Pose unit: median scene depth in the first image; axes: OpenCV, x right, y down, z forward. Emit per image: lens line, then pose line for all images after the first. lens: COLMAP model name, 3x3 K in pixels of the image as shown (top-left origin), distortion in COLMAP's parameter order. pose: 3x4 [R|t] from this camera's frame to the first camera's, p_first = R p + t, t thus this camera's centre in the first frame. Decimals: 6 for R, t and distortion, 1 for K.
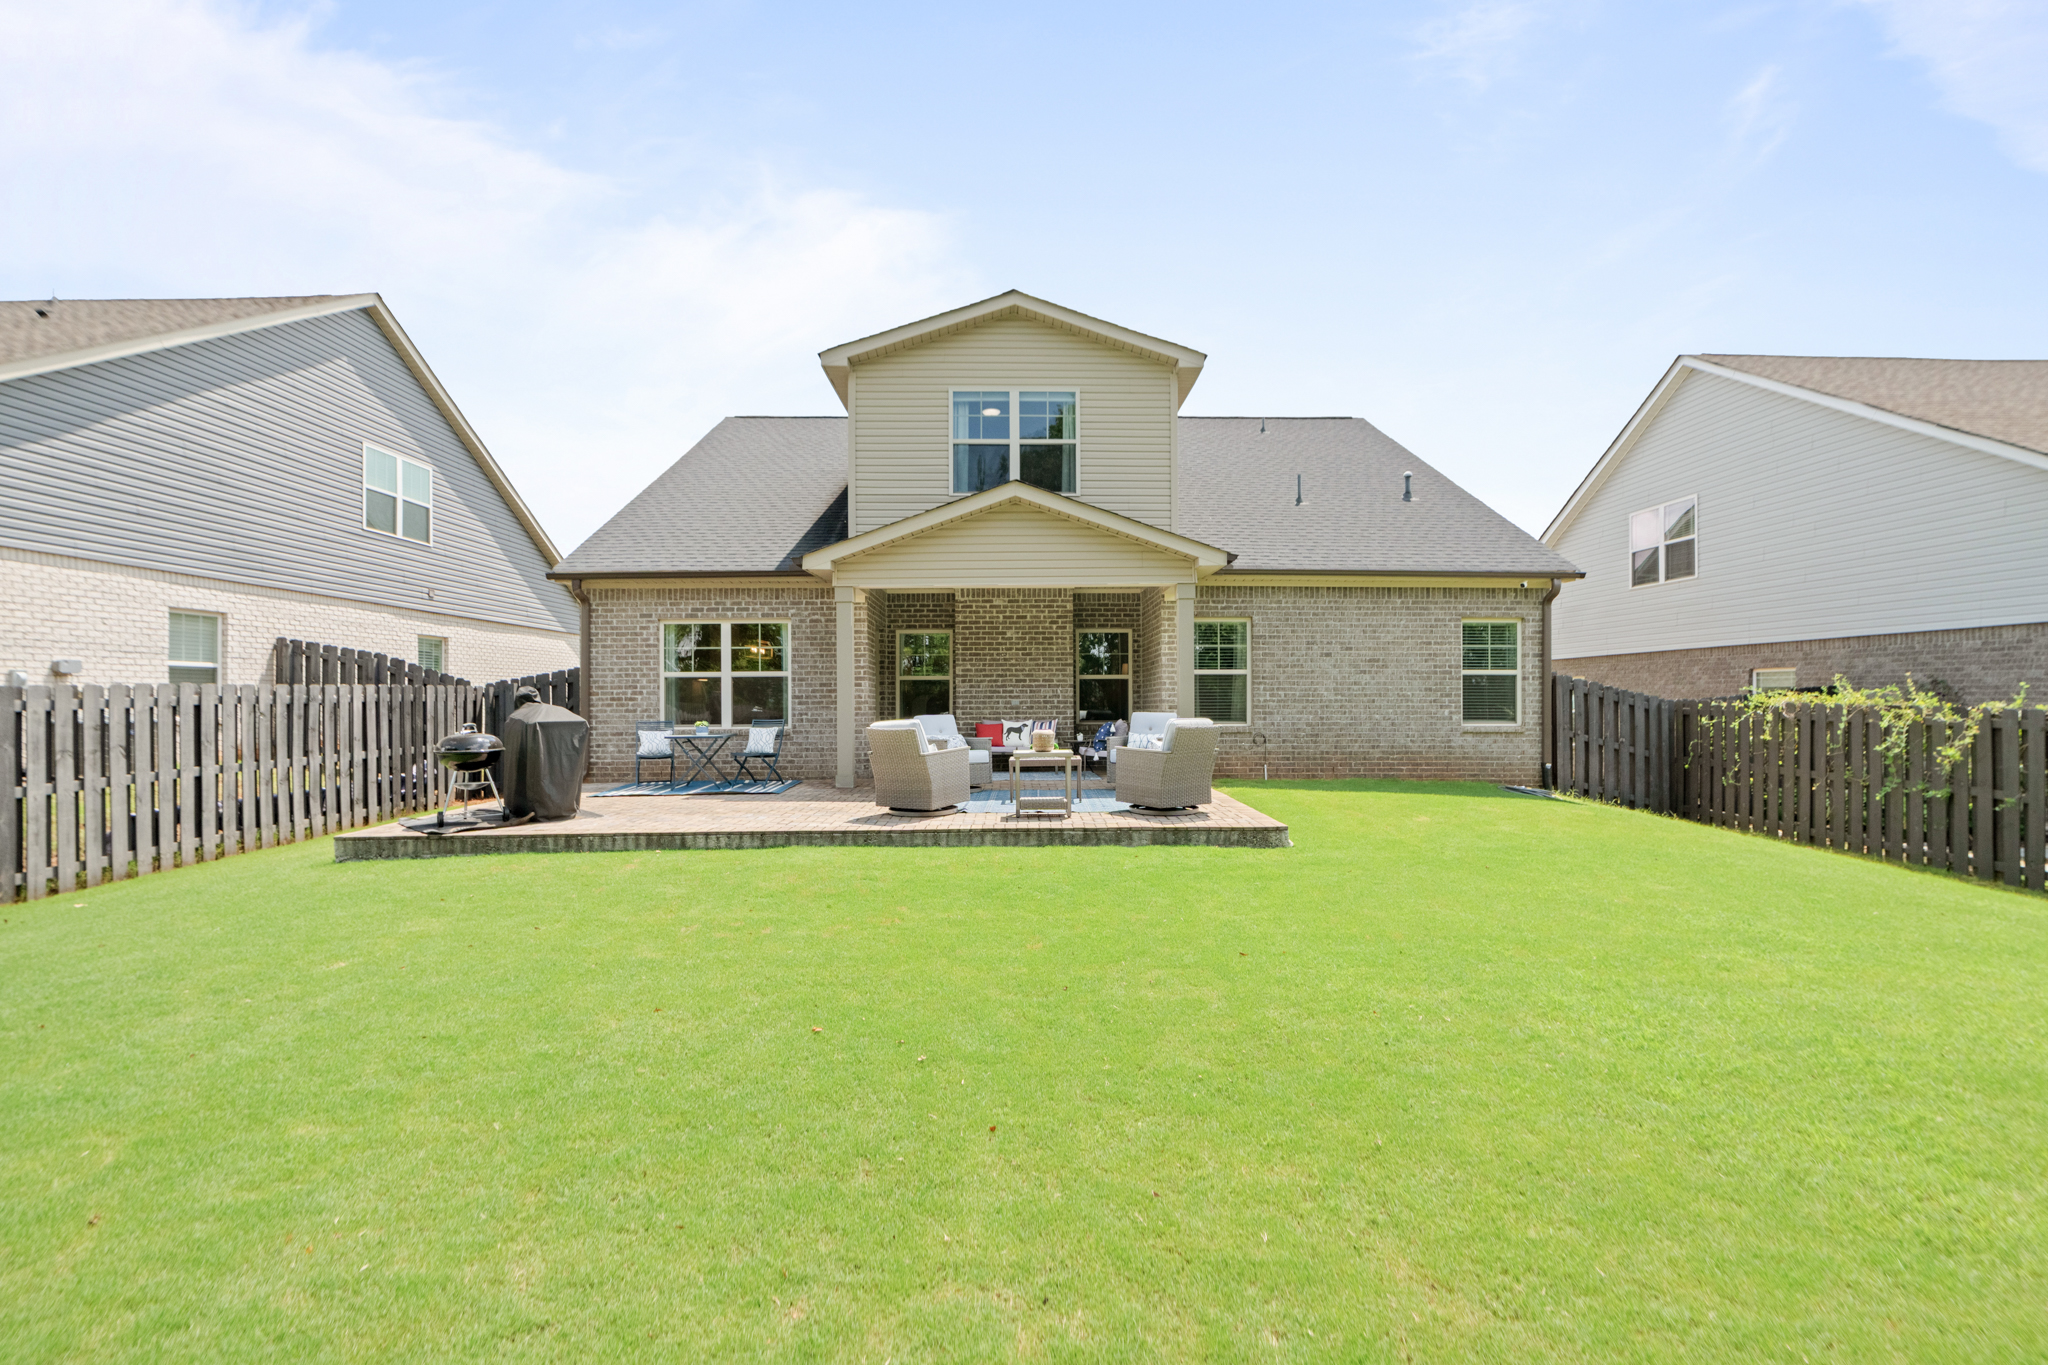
lens RADIAL K [[933.2, 0, 1030.6], [0, 933.2, 687.7], [0, 0, 1]] dist [-0.011733, 0.000459]
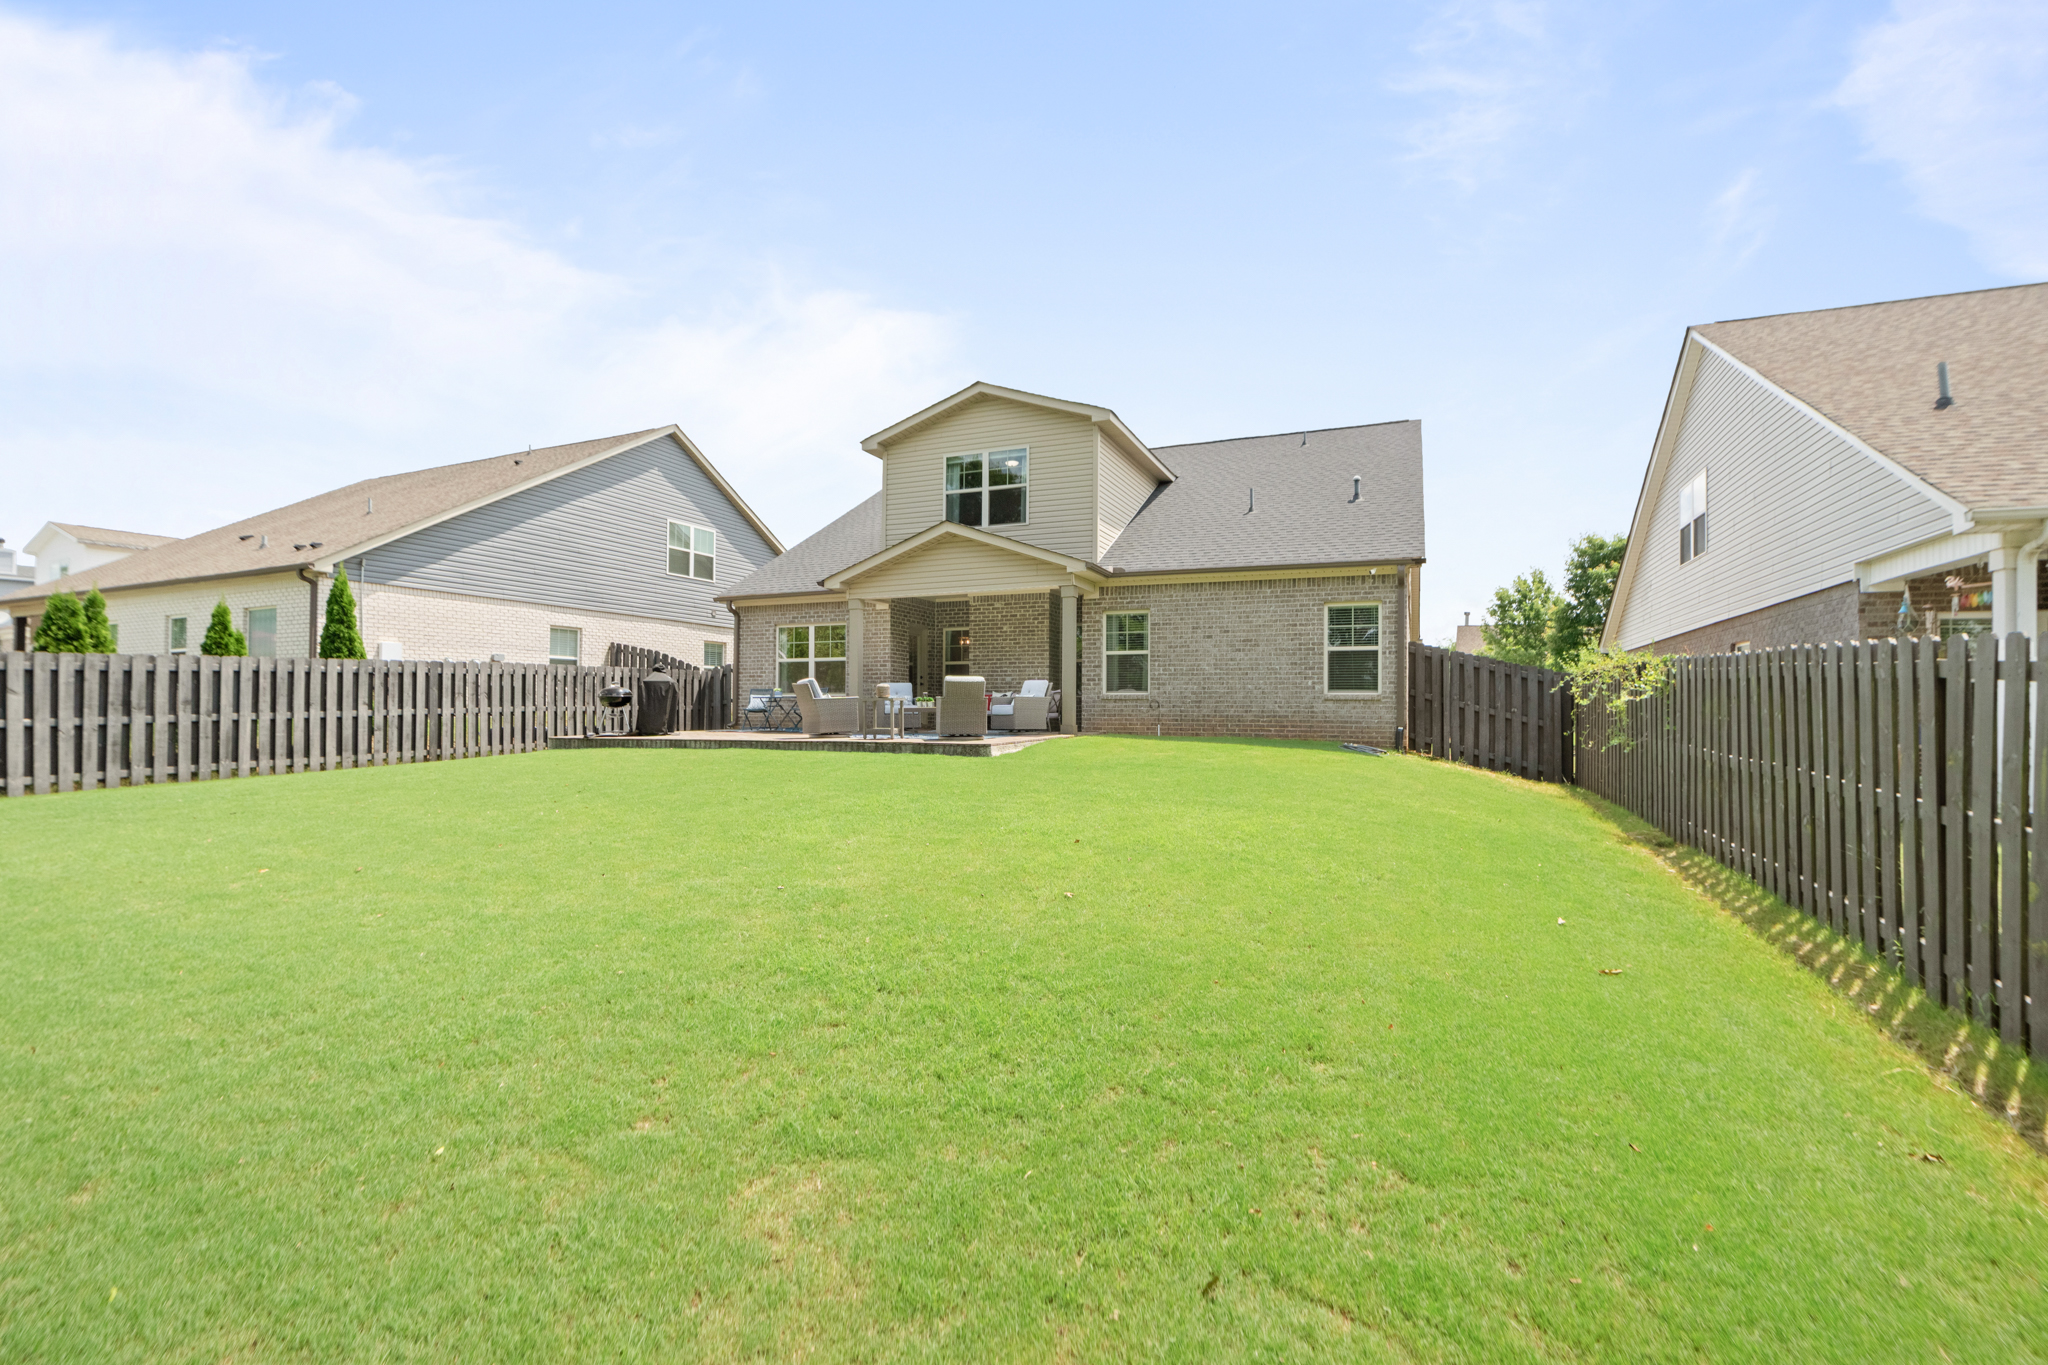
lens RADIAL K [[933.2, 0, 1013.2], [0, 933.2, 676.7], [0, 0, 1]] dist [-0.011733, 0.000459]
pose [[0.907457, -0.006412, -0.420096, 0.600085], [-0.003066, 0.999756, -0.021882, 0.045690], [0.420134, 0.021145, 0.907216, -0.234538]]
